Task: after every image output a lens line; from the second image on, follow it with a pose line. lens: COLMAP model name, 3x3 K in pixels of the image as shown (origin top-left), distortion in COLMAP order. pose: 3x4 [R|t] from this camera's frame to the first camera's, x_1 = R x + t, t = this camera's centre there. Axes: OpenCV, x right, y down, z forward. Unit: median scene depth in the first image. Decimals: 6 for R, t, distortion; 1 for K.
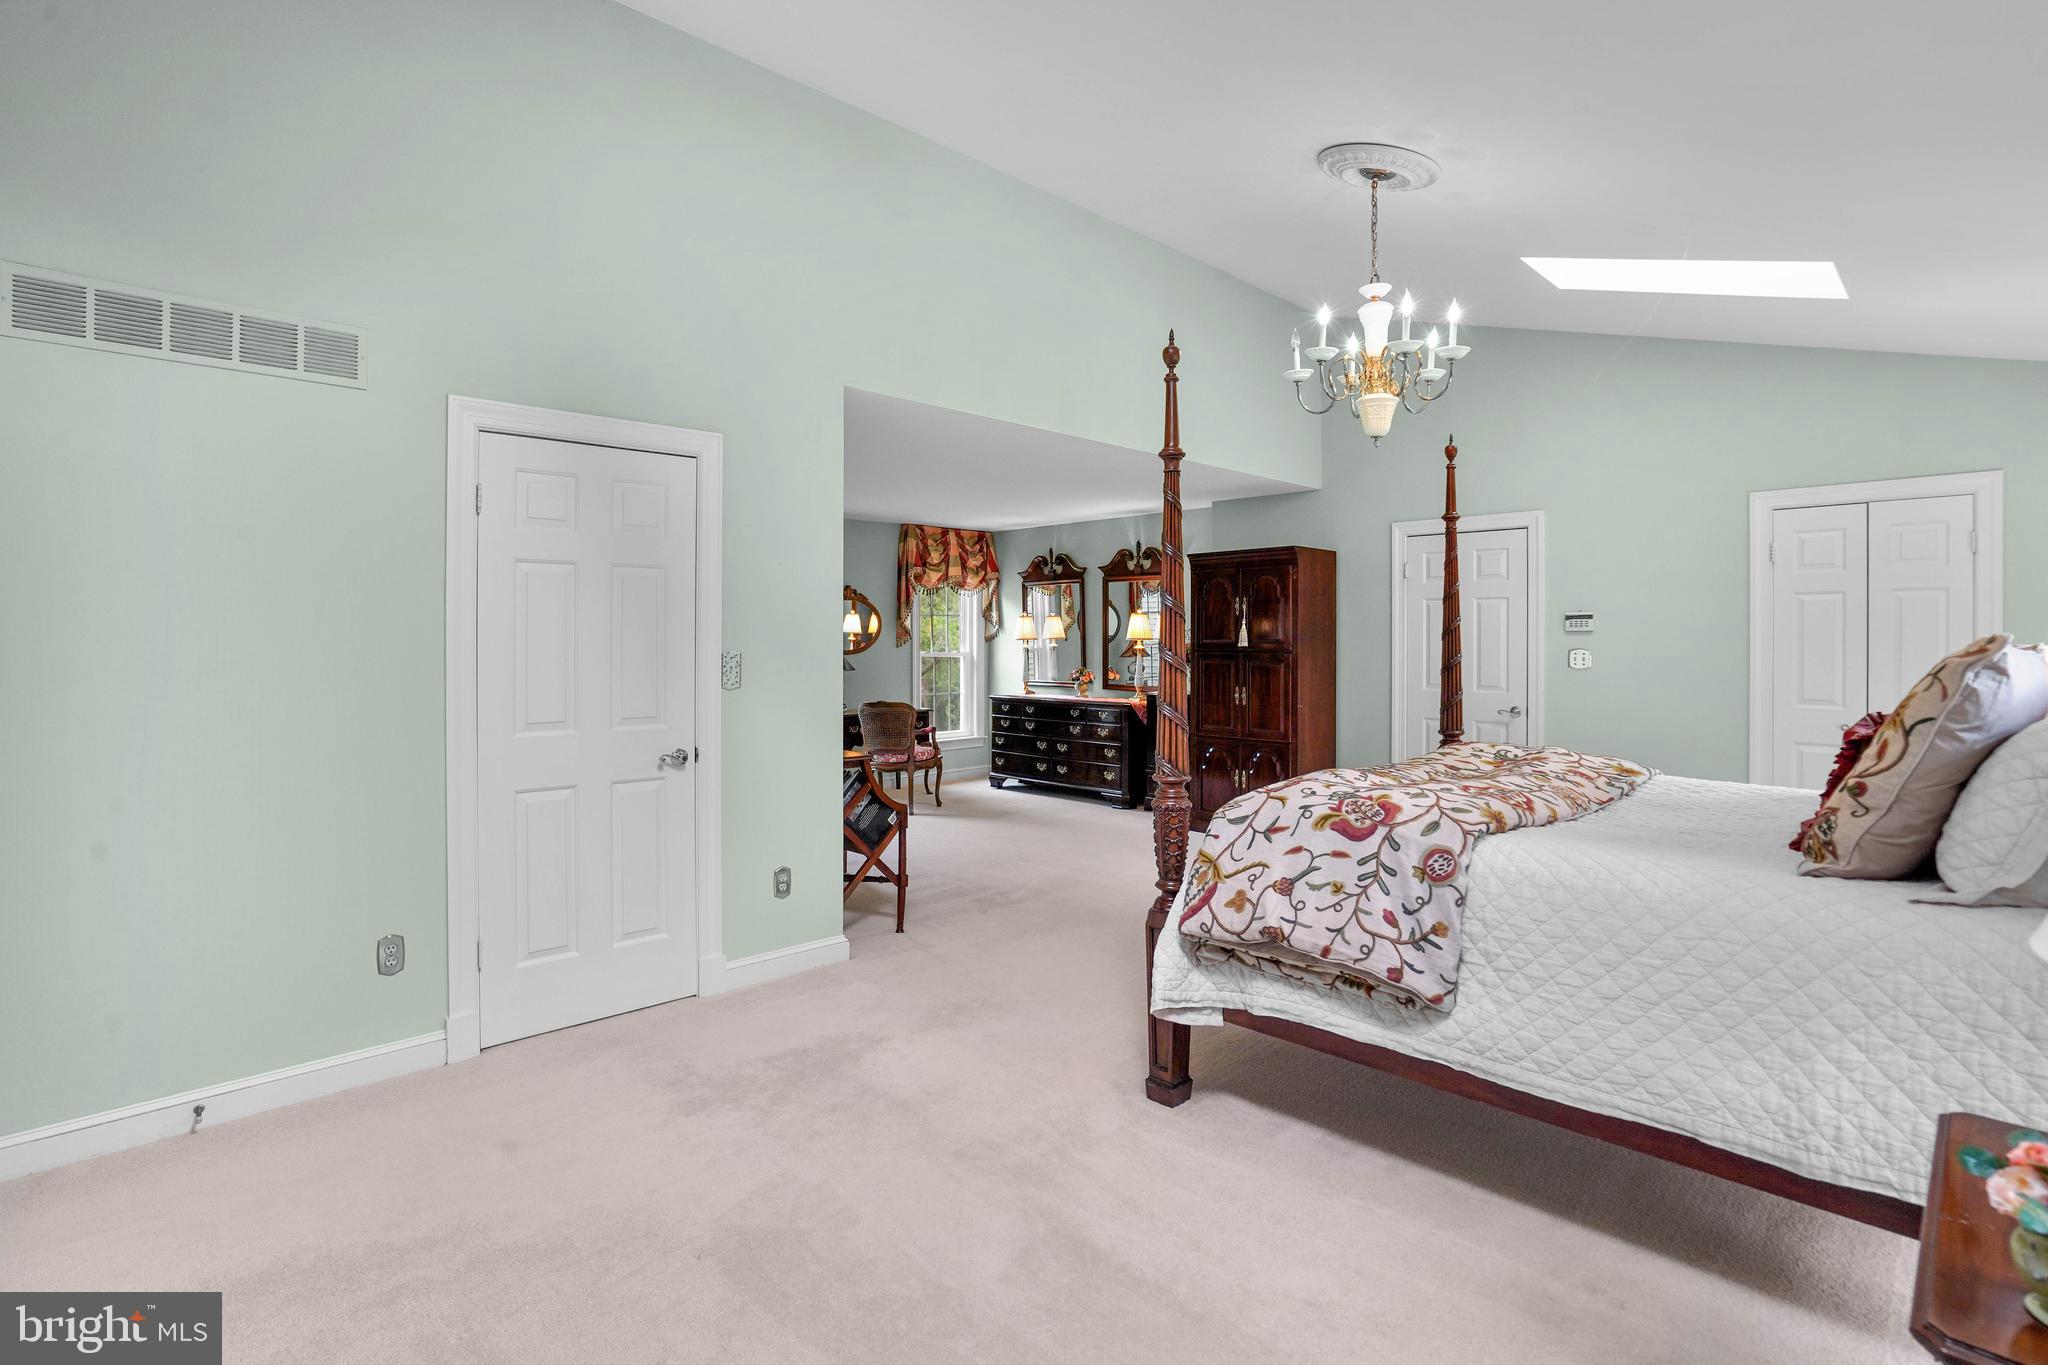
lens RADIAL K [[1021.9, 0, 1015.8], [0, 1021.9, 643.5], [0, 0, 1]] dist [0.000885, 0.000108]
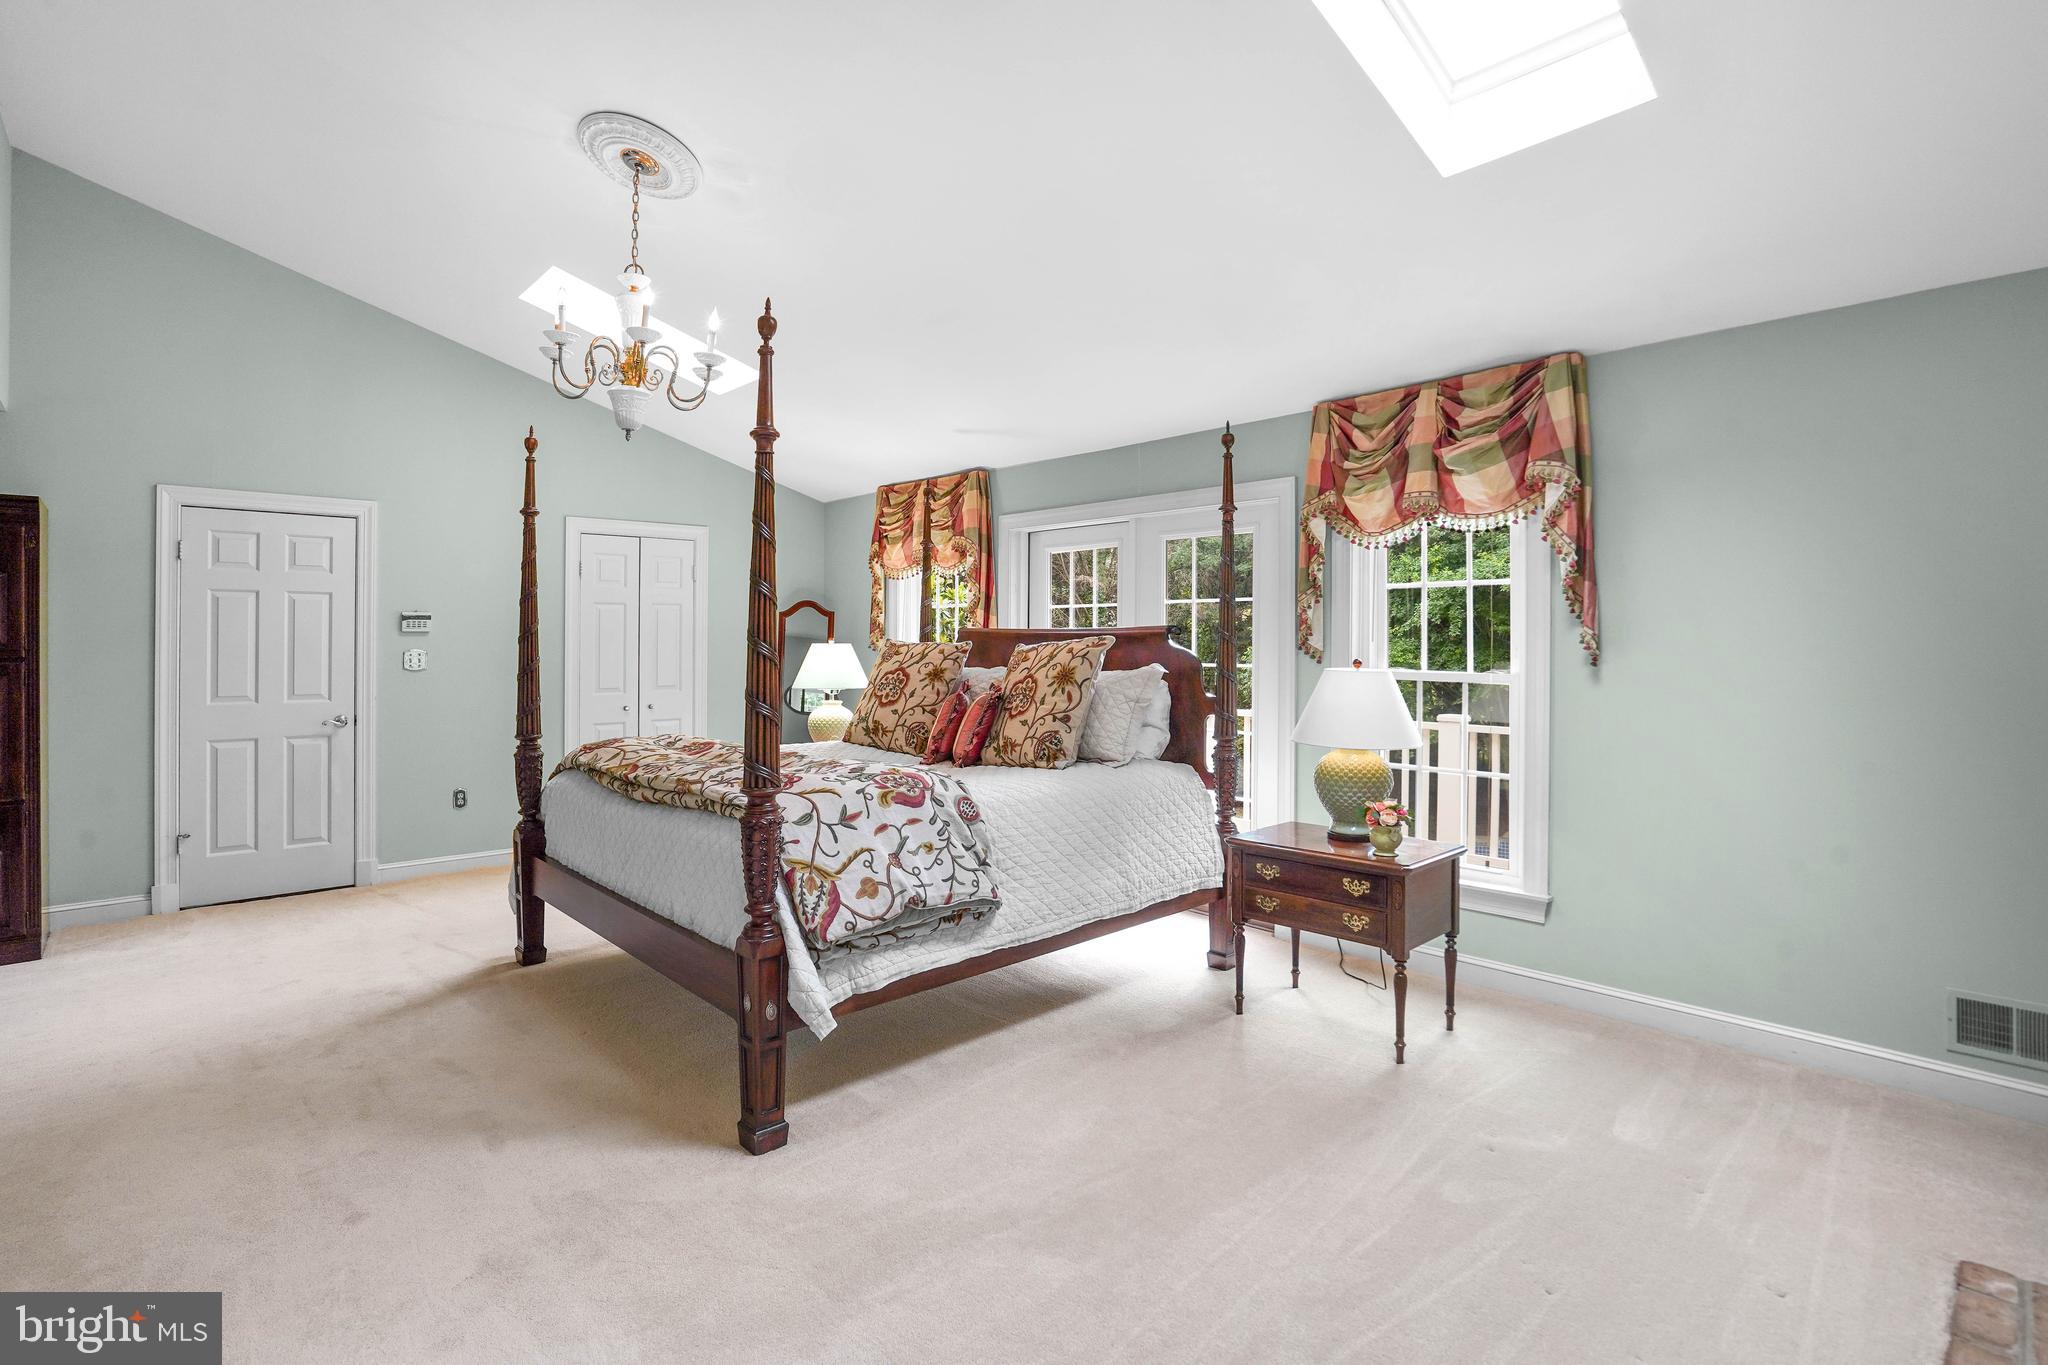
lens RADIAL K [[1021.9, 0, 1015.8], [0, 1021.9, 643.5], [0, 0, 1]] dist [0.000885, 0.000108]
pose [[0.017183, -0.002853, 0.999848, -0.844076], [0.005550, 0.999981, 0.002758, -0.000727], [-0.999837, 0.005502, 0.017198, 0.848669]]
